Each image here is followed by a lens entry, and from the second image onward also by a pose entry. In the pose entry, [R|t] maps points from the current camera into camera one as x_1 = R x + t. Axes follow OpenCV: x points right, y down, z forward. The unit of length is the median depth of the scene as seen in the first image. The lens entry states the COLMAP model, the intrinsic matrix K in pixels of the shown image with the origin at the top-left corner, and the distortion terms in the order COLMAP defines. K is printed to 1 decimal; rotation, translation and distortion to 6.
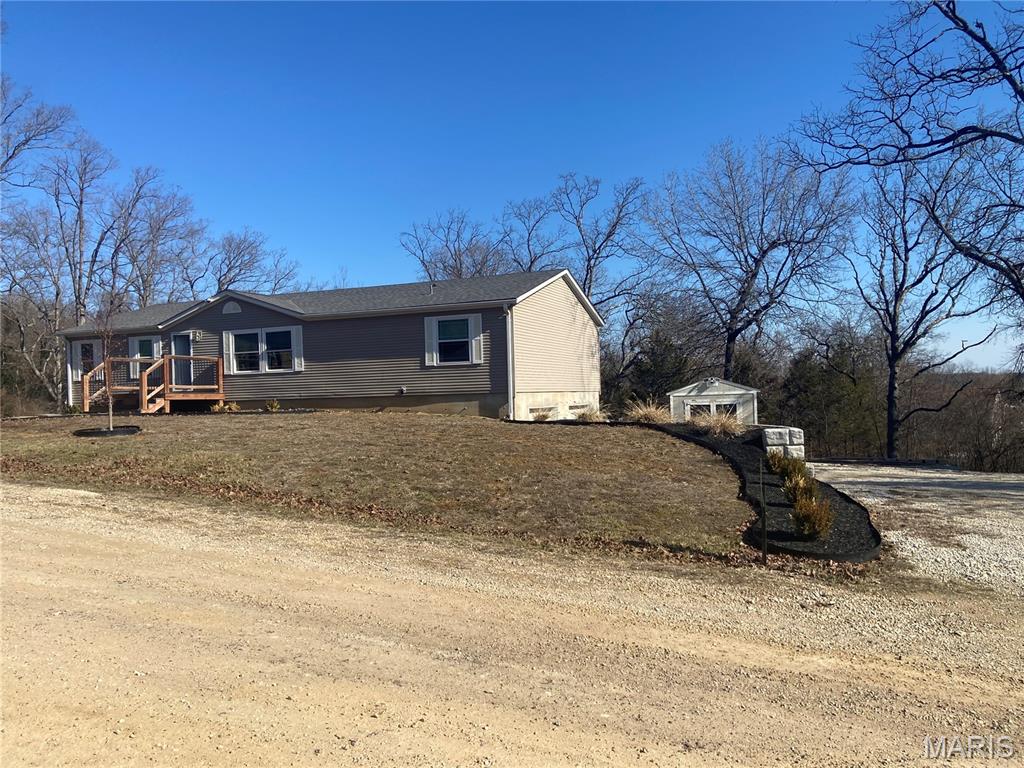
lens RADIAL K [[764.8, 0, 515.5], [0, 764.8, 387.3], [0, 0, 1]] dist [0.137918, -0.173735]
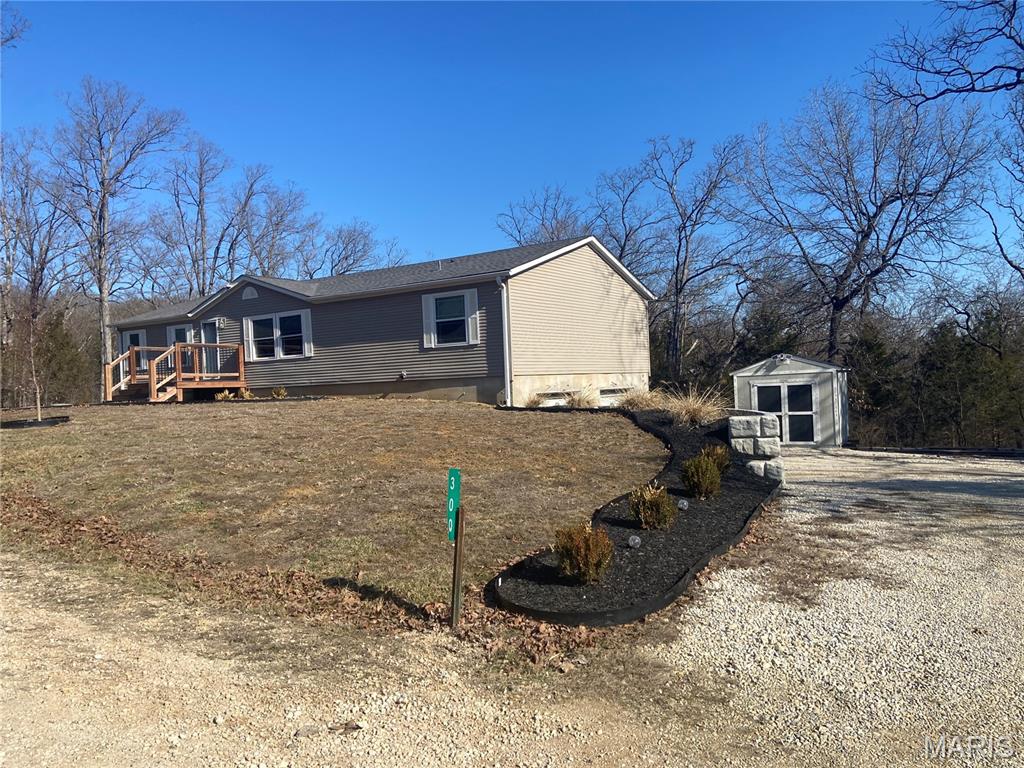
lens RADIAL K [[764.8, 0, 515.5], [0, 764.8, 387.3], [0, 0, 1]] dist [0.137918, -0.173735]
pose [[0.981474, -0.013044, -0.191150, 0.148918], [0.017061, 0.999667, 0.019382, 0.002717], [0.190834, -0.022284, 0.981369, 0.105452]]
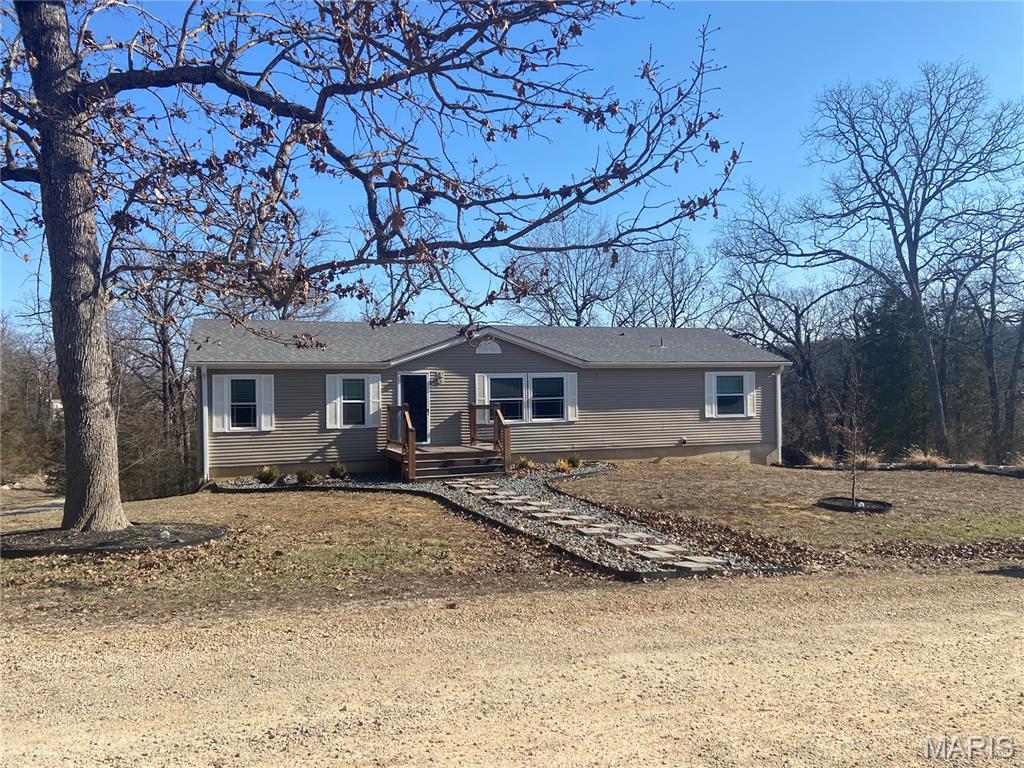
lens RADIAL K [[764.8, 0, 515.5], [0, 764.8, 387.3], [0, 0, 1]] dist [0.137918, -0.173735]
pose [[0.732483, 0.054296, 0.678617, -0.933858], [0.019652, 0.994713, -0.100798, 0.029743], [-0.680502, 0.087169, 0.727543, 0.358928]]
